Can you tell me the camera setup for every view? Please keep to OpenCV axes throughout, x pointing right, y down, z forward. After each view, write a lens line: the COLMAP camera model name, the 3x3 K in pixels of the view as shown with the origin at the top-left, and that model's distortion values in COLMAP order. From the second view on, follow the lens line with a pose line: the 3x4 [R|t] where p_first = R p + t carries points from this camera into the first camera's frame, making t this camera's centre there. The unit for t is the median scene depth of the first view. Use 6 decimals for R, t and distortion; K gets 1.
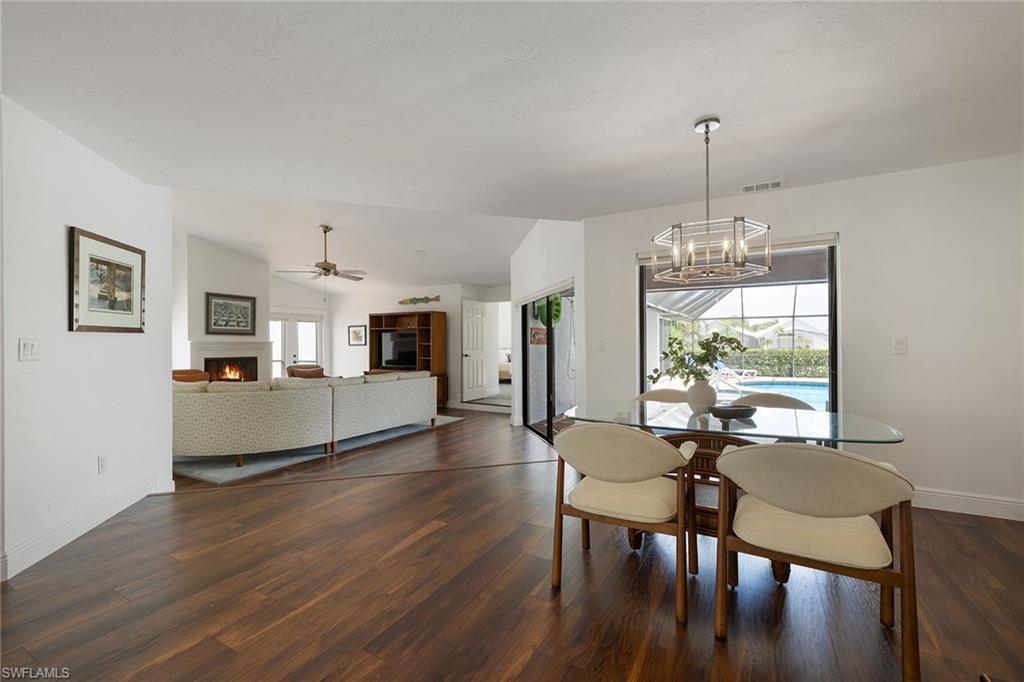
lens RADIAL K [[433.3, 0, 515.0], [0, 433.3, 341.6], [0, 0, 1]] dist [0.008051, -0.000636]
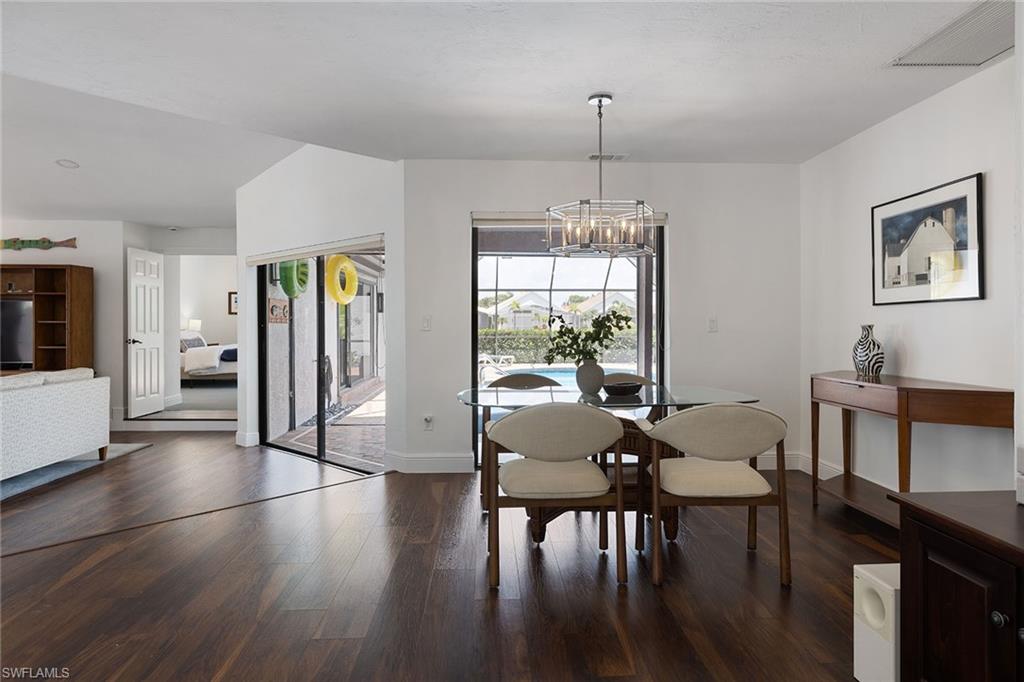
lens RADIAL K [[648.8, 0, 512.4], [0, 648.8, 323.8], [0, 0, 1]] dist [0.007017, 0.003110]
pose [[0.851898, 0.000646, 0.523707, -0.145764], [-0.003899, 0.999979, 0.005110, 0.000765], [-0.523693, -0.006395, 0.851883, -0.044495]]
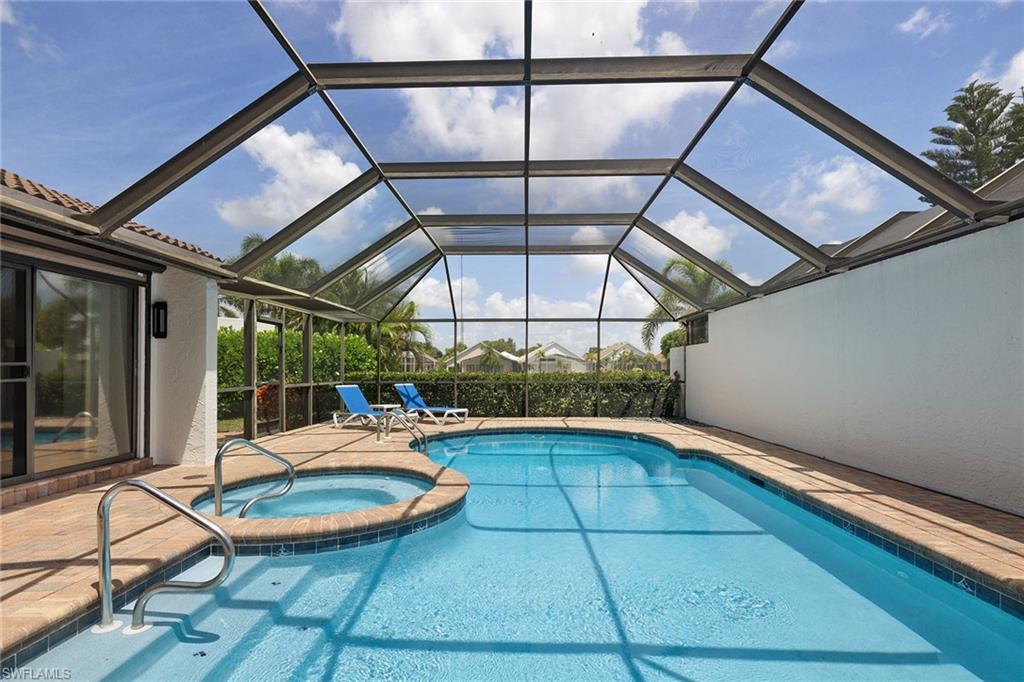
lens RADIAL K [[506.0, 0, 516.7], [0, 506.0, 363.6], [0, 0, 1]] dist [0.003403, 0.001017]
pose [[0.883175, 0.009452, 0.468947, 0.578615], [-0.006183, 0.999945, -0.008509, 0.022642], [-0.469002, 0.004616, 0.883185, 0.728272]]
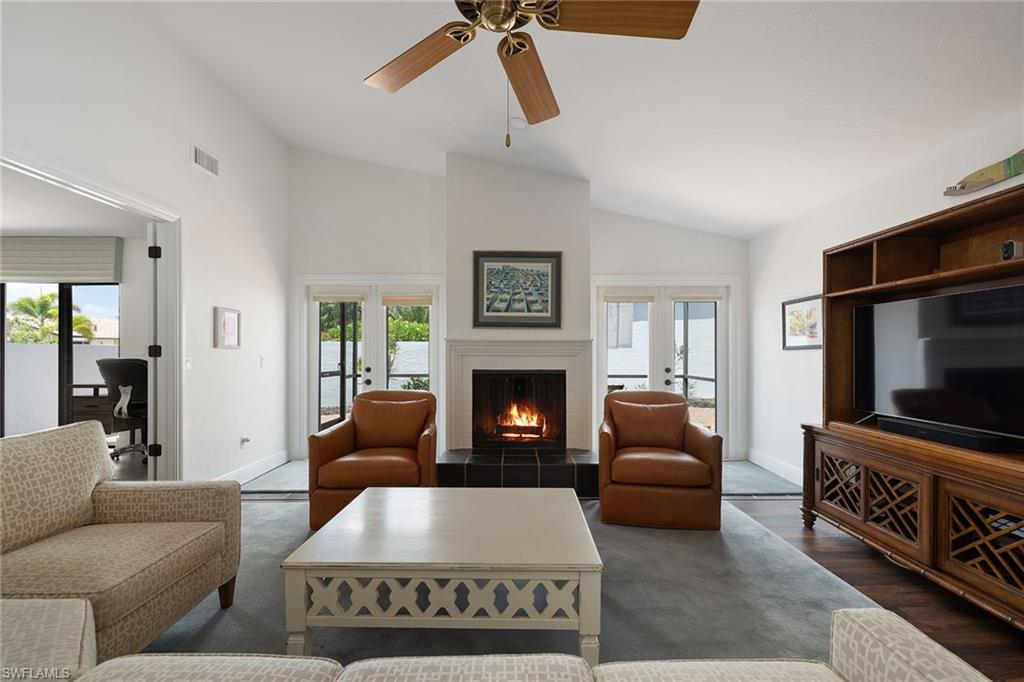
lens RADIAL K [[433.3, 0, 518.6], [0, 433.3, 354.6], [0, 0, 1]] dist [0.008051, -0.000636]
pose [[0.502269, 0.006719, -0.864685, -0.189169], [0.000839, 0.999966, 0.008257, 0.012985], [0.864711, -0.004873, 0.502246, 0.718077]]
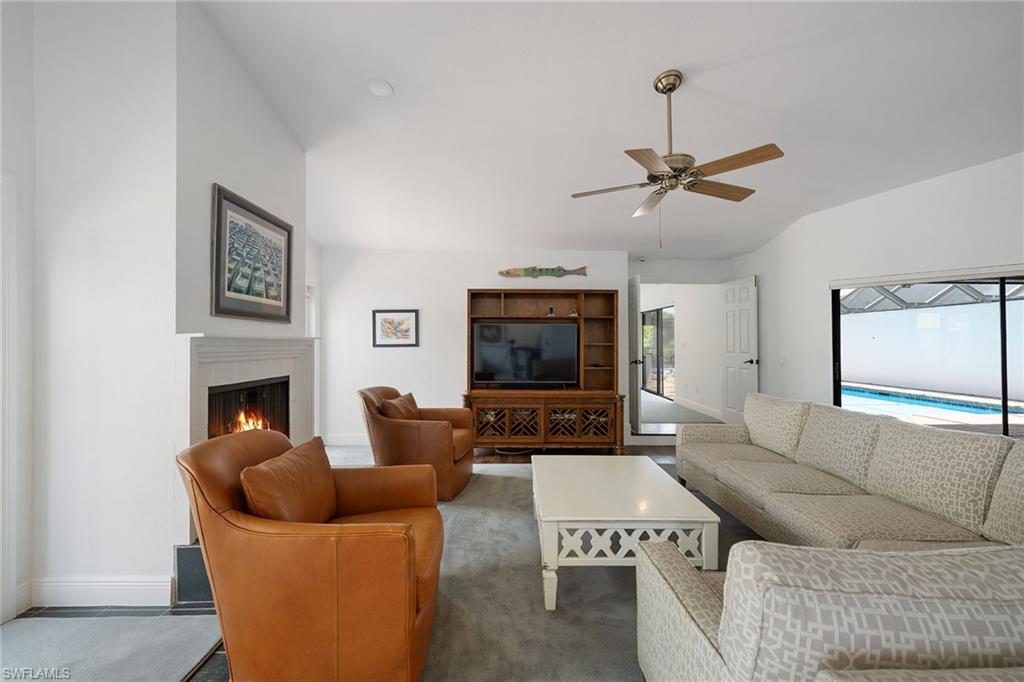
lens RADIAL K [[433.3, 0, 508.3], [0, 433.3, 338.3], [0, 0, 1]] dist [0.008051, -0.000636]
pose [[0.862485, 0.009095, 0.506001, -0.638640], [-0.006862, 0.999957, -0.006278, 0.001398], [-0.506036, 0.001943, 0.862510, 0.569785]]
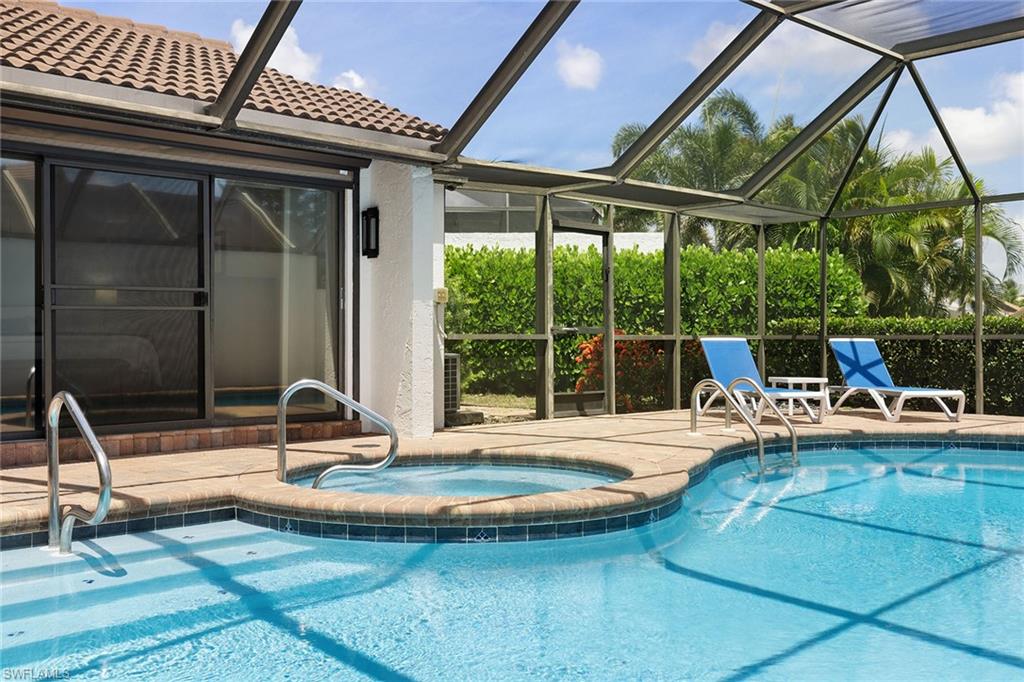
lens RADIAL K [[1004.2, 0, 514.1], [0, 1004.2, 336.1], [0, 0, 1]] dist [0.011388, 0.000000]
pose [[0.953858, 0.004204, -0.300228, 0.930430], [-0.002916, 0.999985, 0.004737, 0.060038], [0.300243, -0.003643, 0.953856, 0.657663]]
